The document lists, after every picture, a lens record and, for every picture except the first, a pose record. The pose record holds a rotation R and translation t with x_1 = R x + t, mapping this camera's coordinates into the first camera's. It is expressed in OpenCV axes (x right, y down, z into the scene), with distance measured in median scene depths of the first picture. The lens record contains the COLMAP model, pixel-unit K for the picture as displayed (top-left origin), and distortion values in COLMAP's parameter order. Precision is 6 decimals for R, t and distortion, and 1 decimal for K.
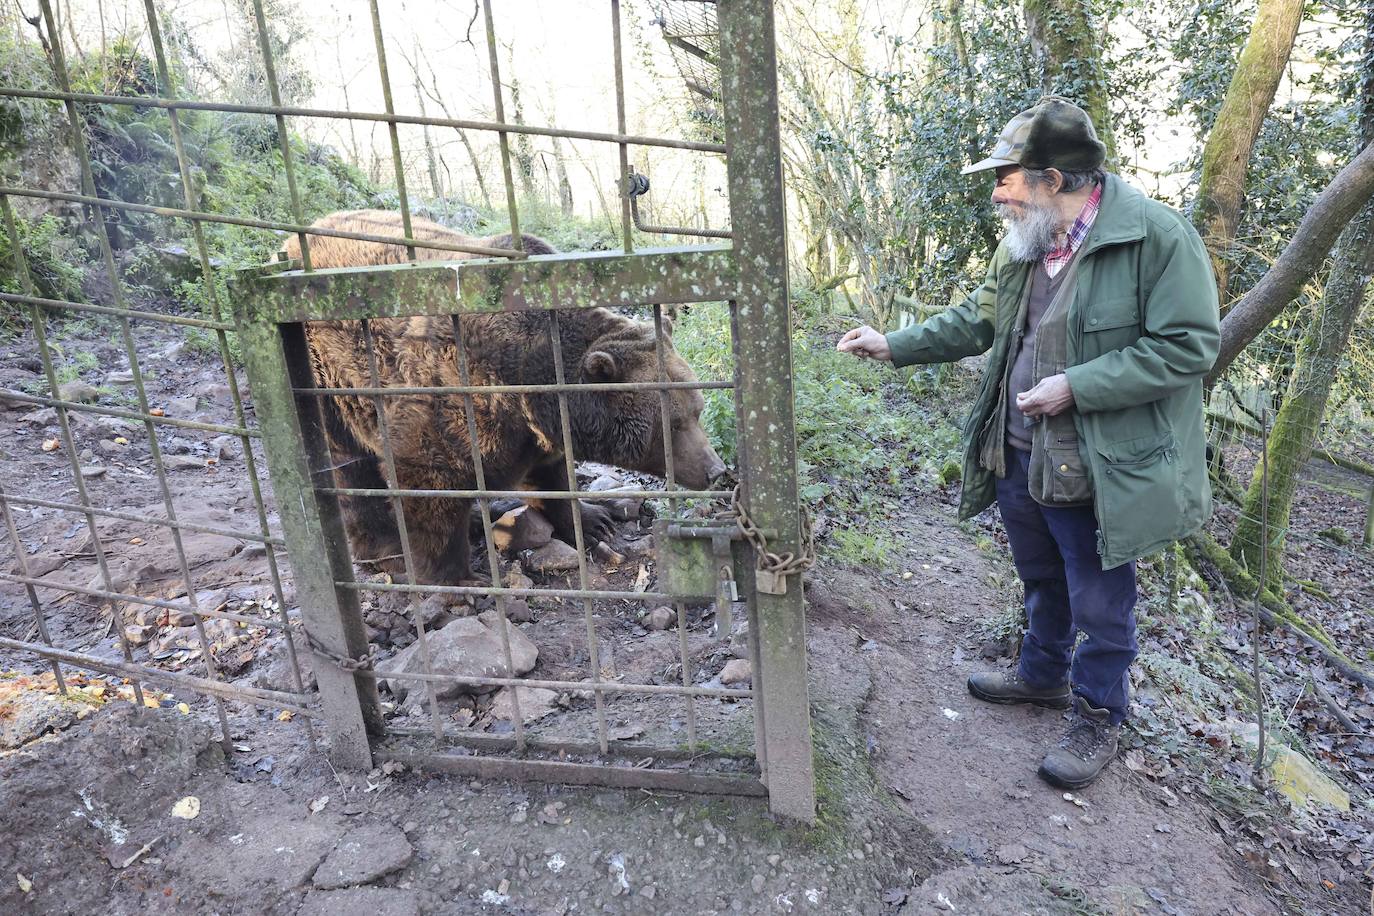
lens RADIAL K [[939.5, 0, 690.7], [0, 939.5, 447.3], [0, 0, 1]] dist [-0.002385, 0.002351]
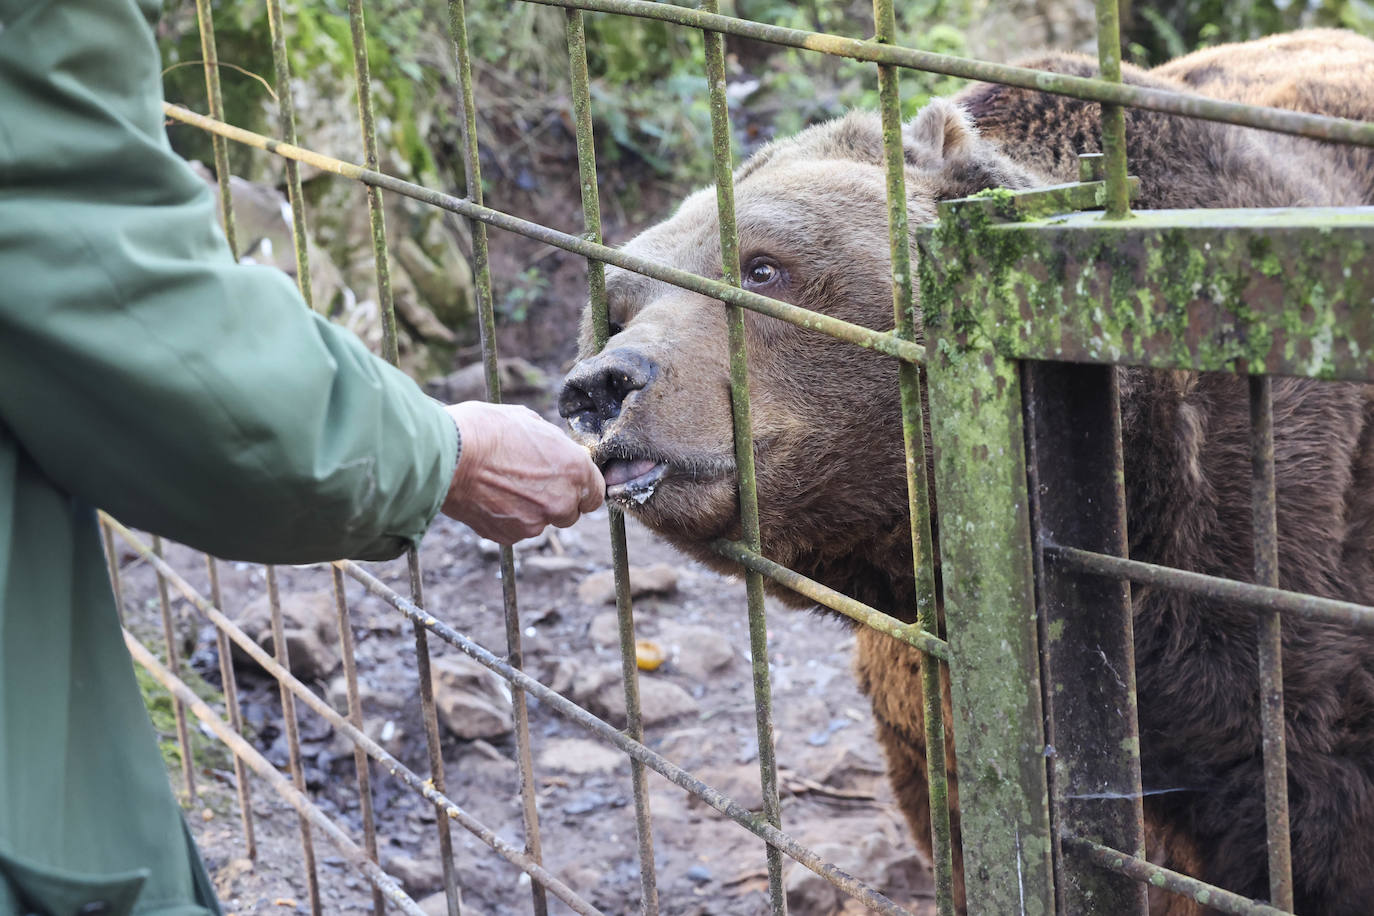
lens RADIAL K [[2134.2, 0, 683.5], [0, 2134.2, 431.3], [0, 0, 1]] dist [-0.018547, -0.052011]
pose [[0.705151, 0.120023, -0.698826, 0.027422], [-0.172552, 0.984988, -0.004942, -0.081416], [0.687742, 0.124068, 0.715275, 0.358984]]
